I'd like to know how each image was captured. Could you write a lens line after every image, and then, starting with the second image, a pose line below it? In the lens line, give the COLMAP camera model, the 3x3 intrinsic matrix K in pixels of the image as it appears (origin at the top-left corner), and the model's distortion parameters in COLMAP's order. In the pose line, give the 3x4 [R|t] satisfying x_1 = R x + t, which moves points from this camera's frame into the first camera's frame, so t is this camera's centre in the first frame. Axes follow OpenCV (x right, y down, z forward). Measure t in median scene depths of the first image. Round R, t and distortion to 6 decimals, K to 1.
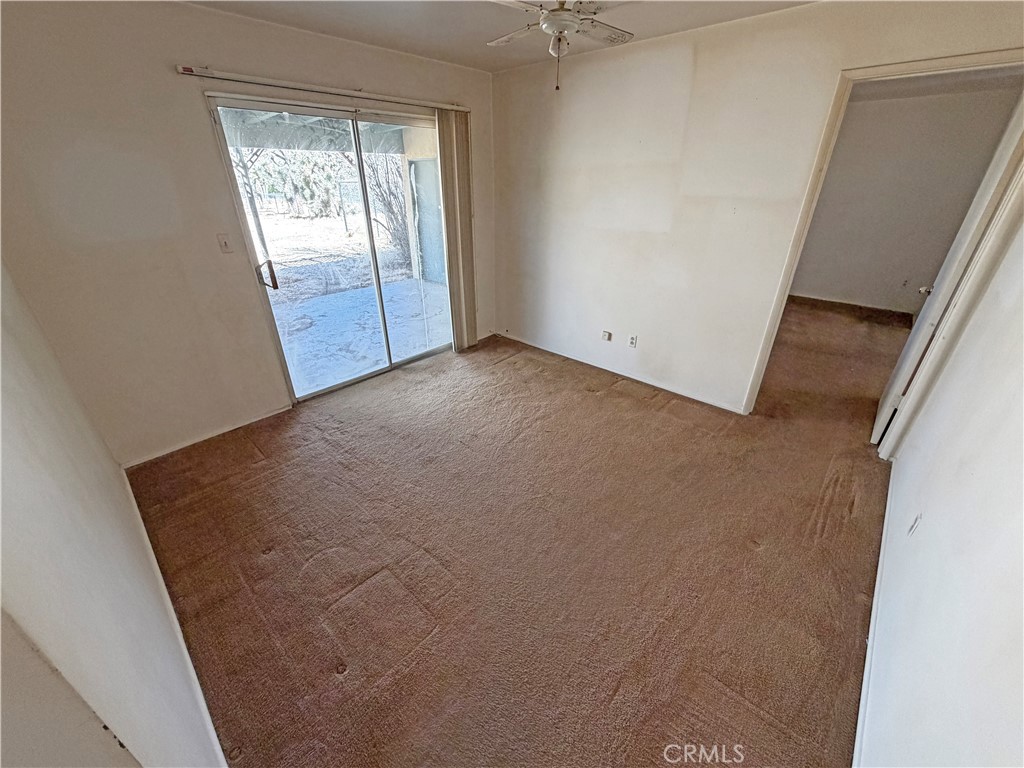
lens RADIAL K [[408.7, 0, 510.1], [0, 408.7, 384.0], [0, 0, 1]] dist [0.001547, -0.000169]
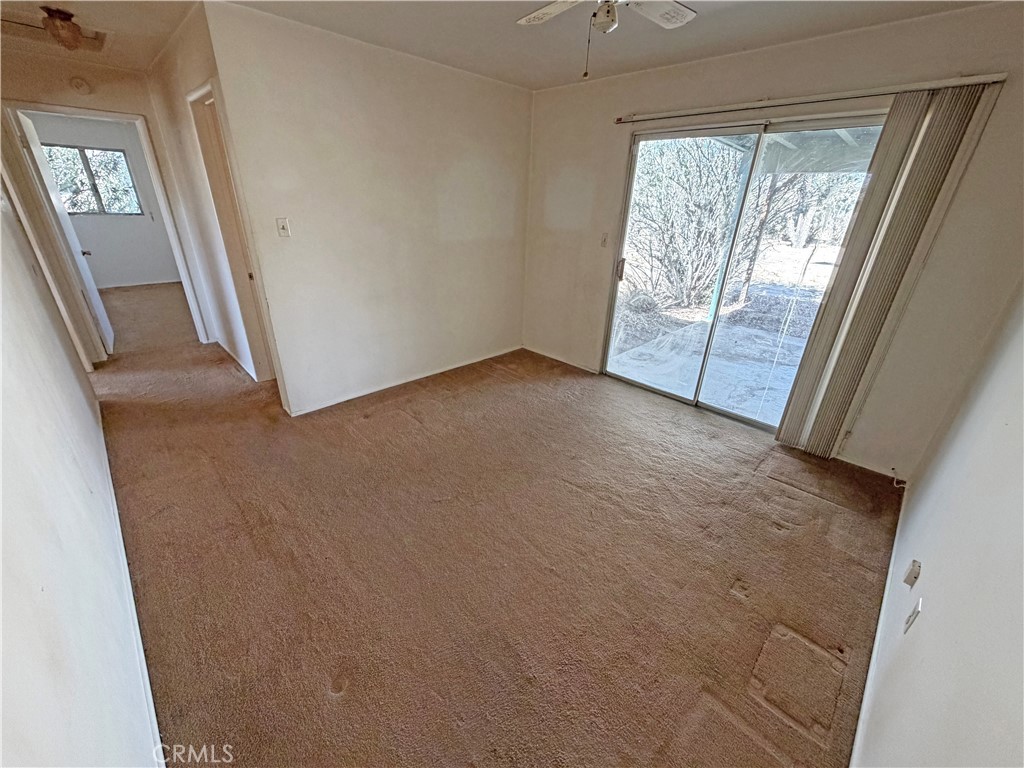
lens RADIAL K [[408.7, 0, 509.7], [0, 408.7, 387.3], [0, 0, 1]] dist [0.001547, -0.000169]
pose [[-0.034065, 0.423642, -0.905189, 0.584925], [-0.482249, 0.786330, 0.386162, -0.245234], [0.875372, 0.449681, 0.177515, 0.519384]]
